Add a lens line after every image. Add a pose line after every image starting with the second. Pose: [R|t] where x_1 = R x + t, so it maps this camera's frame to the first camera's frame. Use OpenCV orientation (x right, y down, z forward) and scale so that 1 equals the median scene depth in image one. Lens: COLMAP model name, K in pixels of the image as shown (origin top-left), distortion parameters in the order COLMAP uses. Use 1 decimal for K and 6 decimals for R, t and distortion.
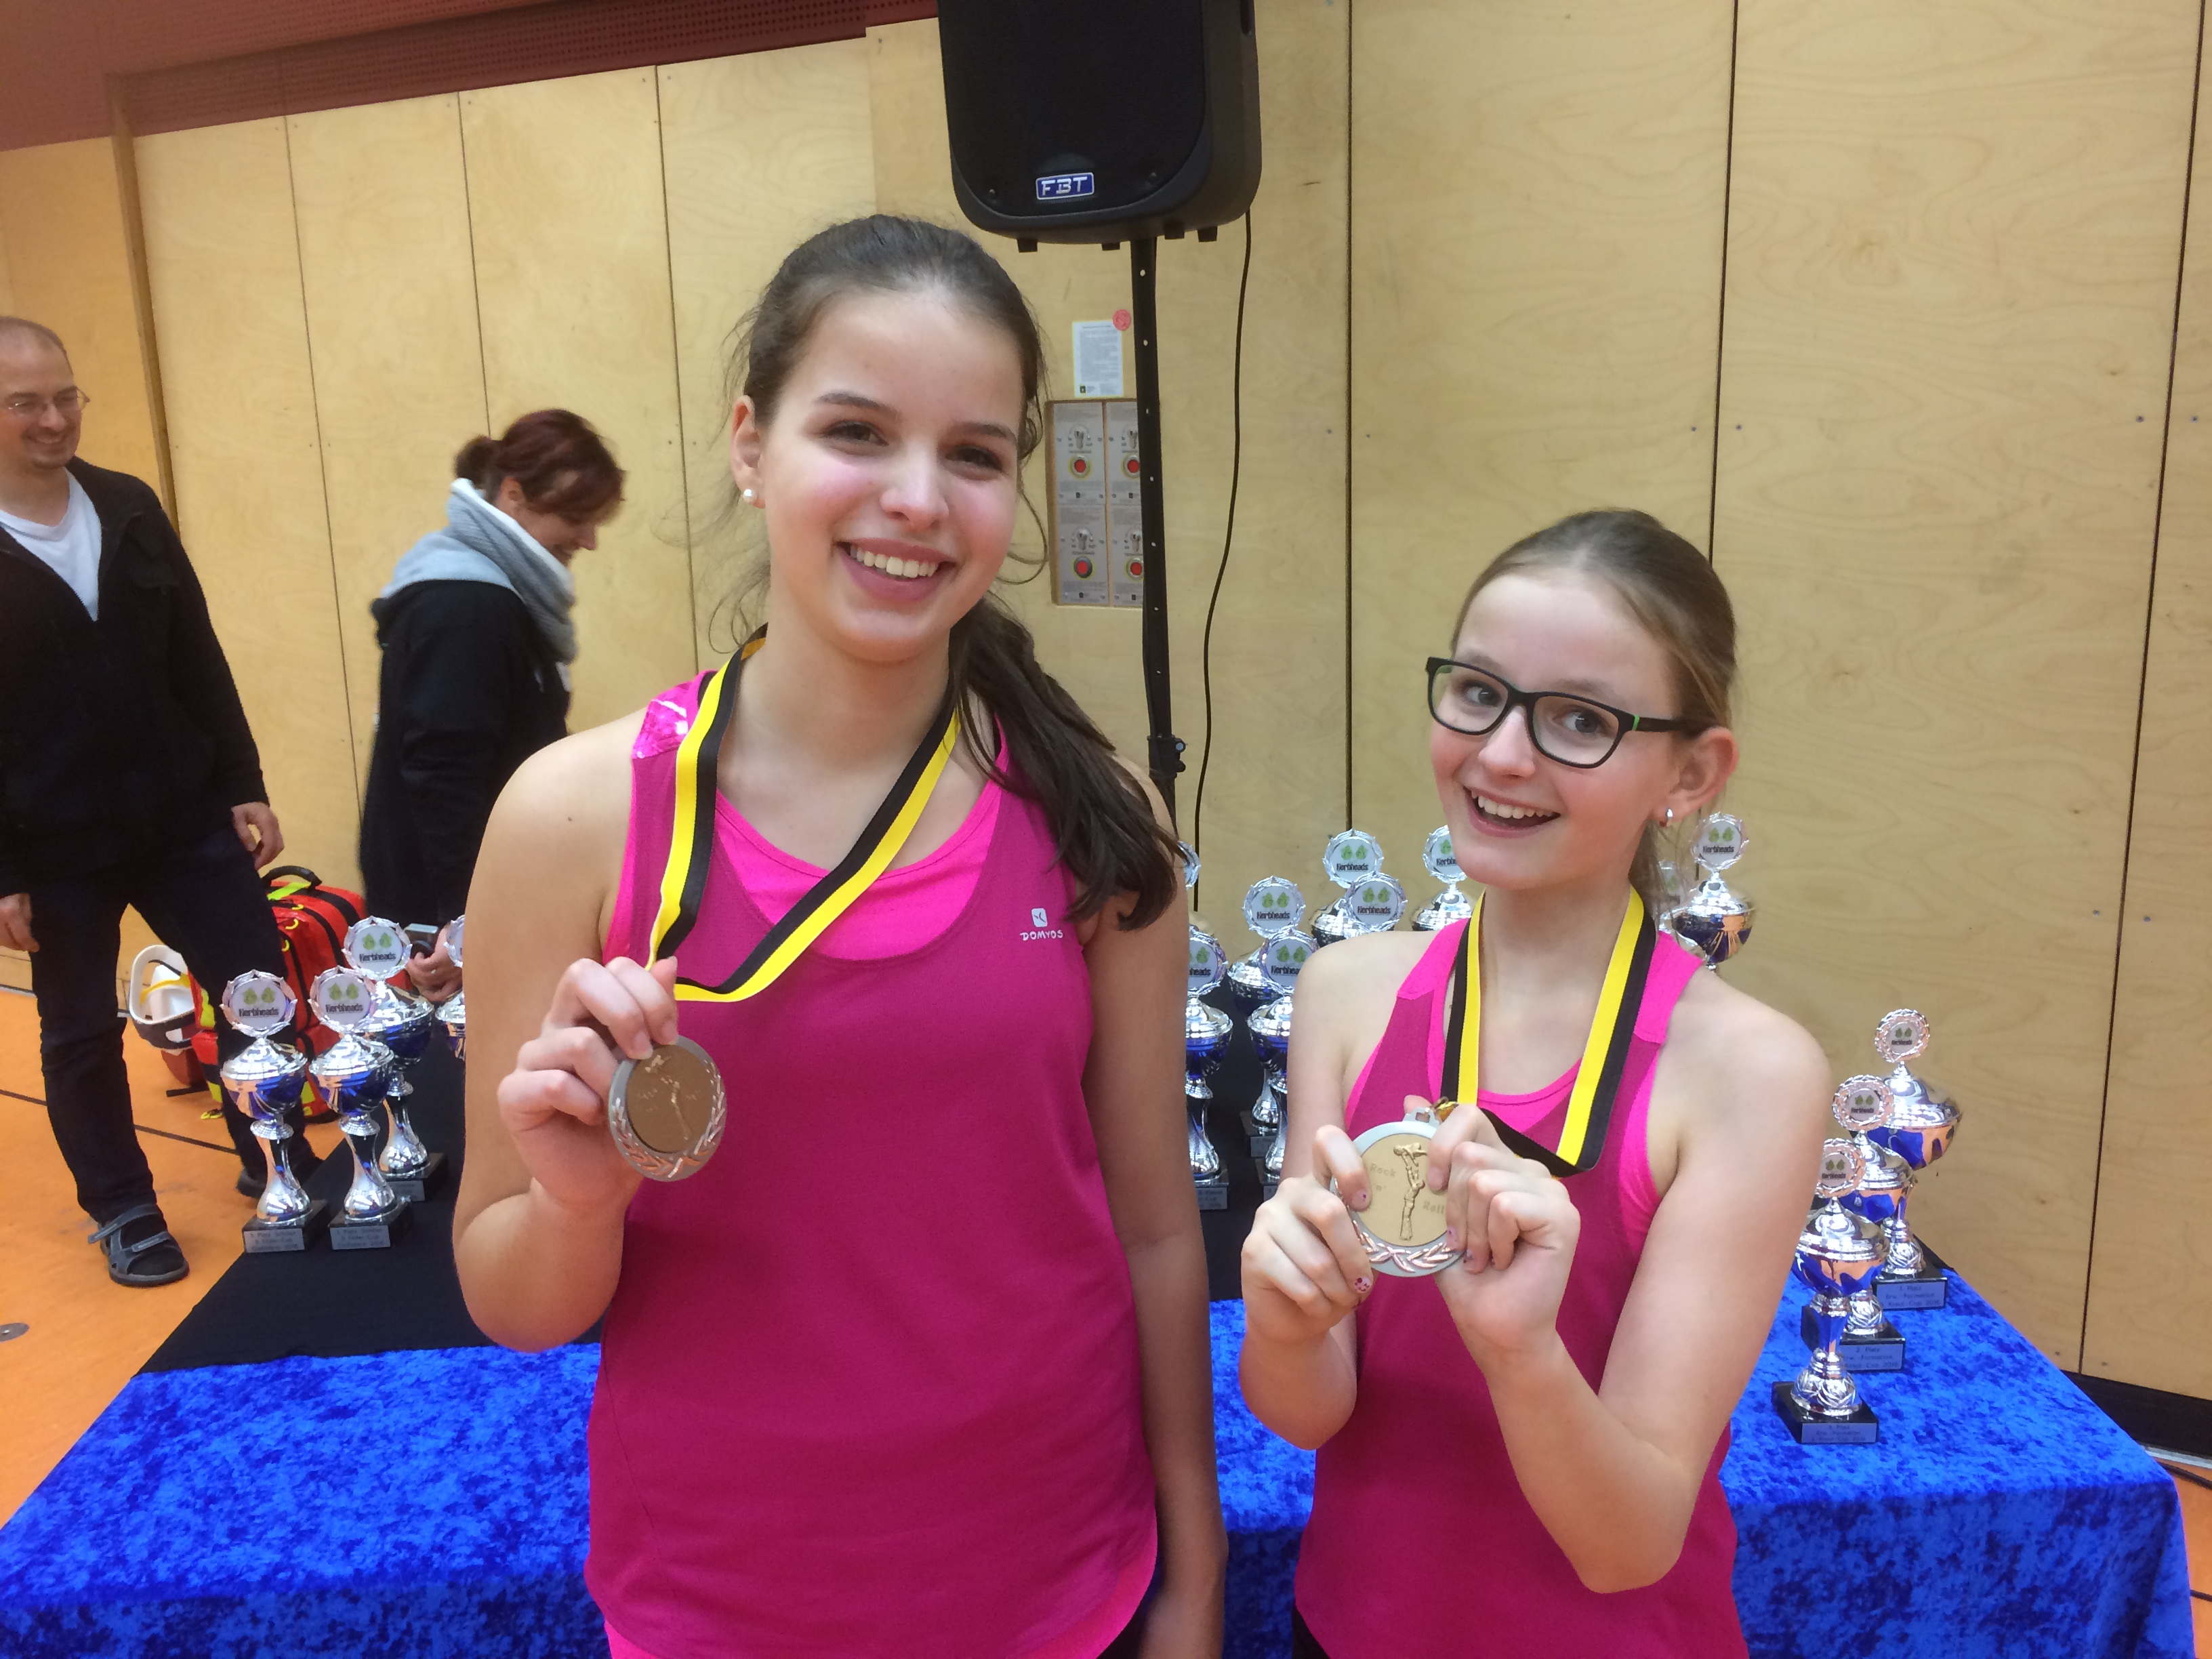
lens RADIAL K [[1878.8, 0, 1107.4], [0, 1878.8, 830.3], [0, 0, 1]] dist [0.012411, 0.006781]
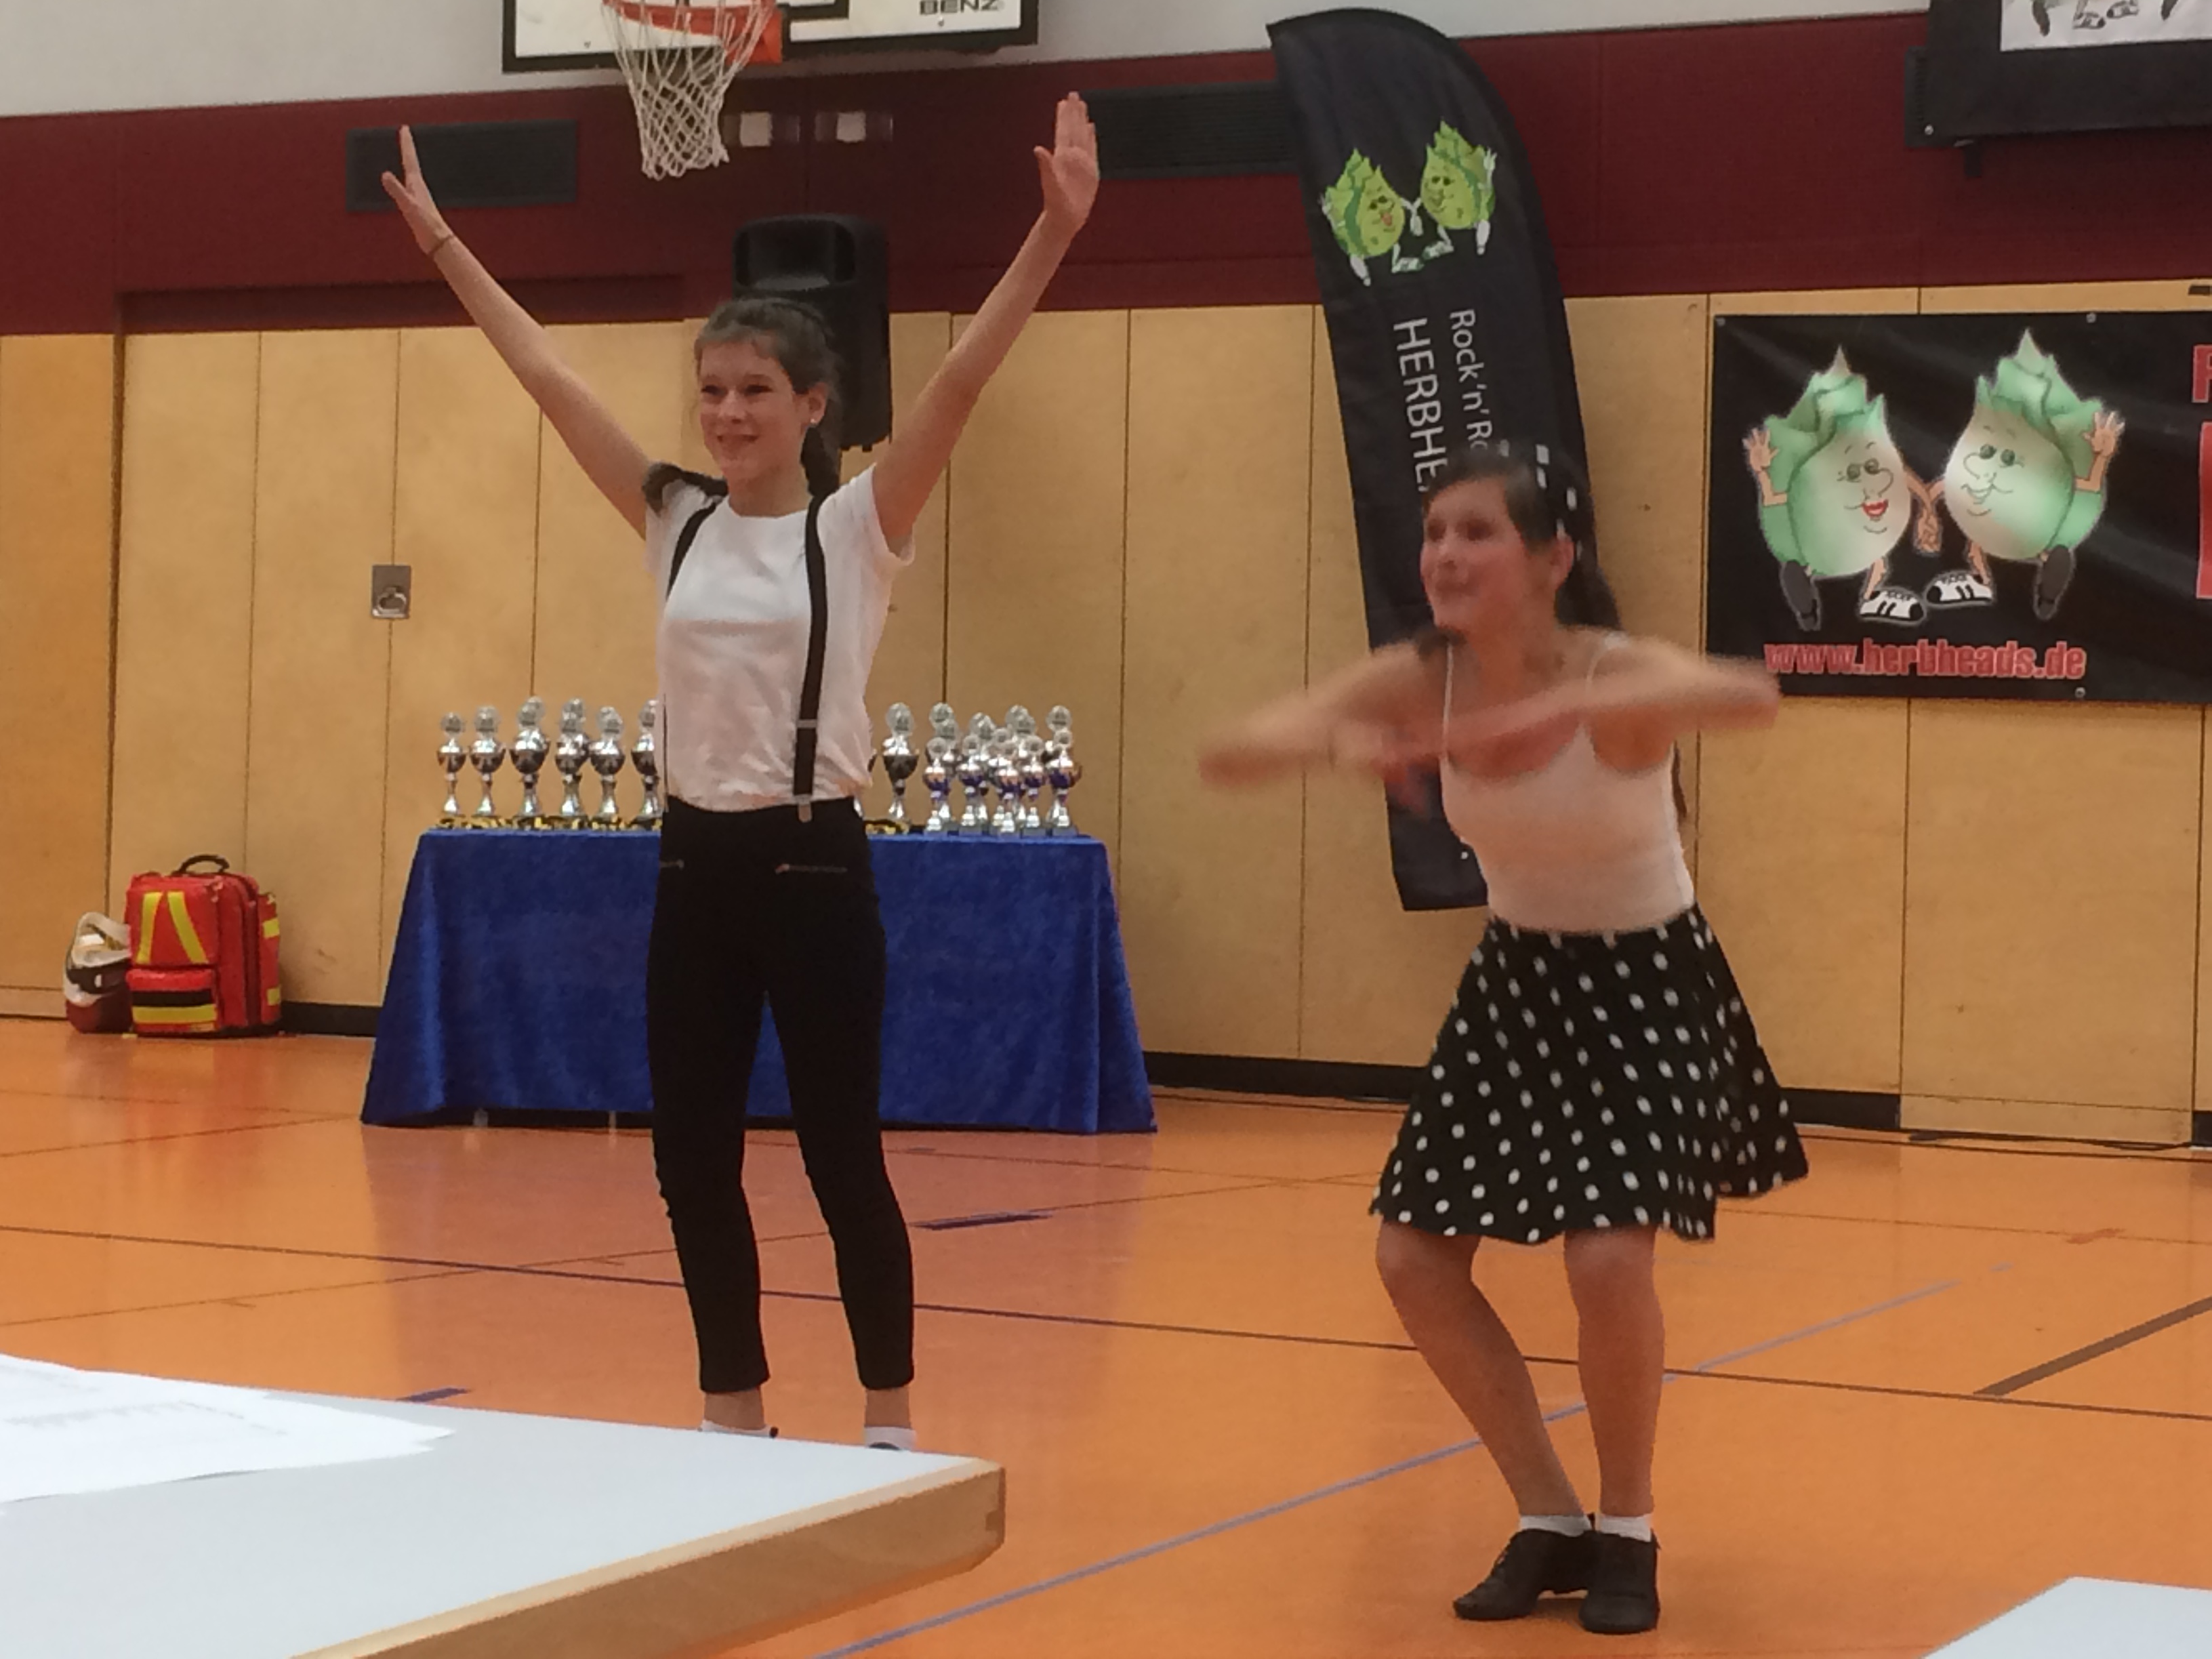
lens RADIAL K [[4622.5, 0, 1106.5], [0, 4622.5, 829.1], [0, 0, 1]] dist [-0.006029, 0.000000]
pose [[0.998162, 0.045847, 0.039620, 0.094007], [-0.036952, 0.978759, -0.201656, 0.718492], [-0.048024, 0.199821, 0.978655, -2.540120]]
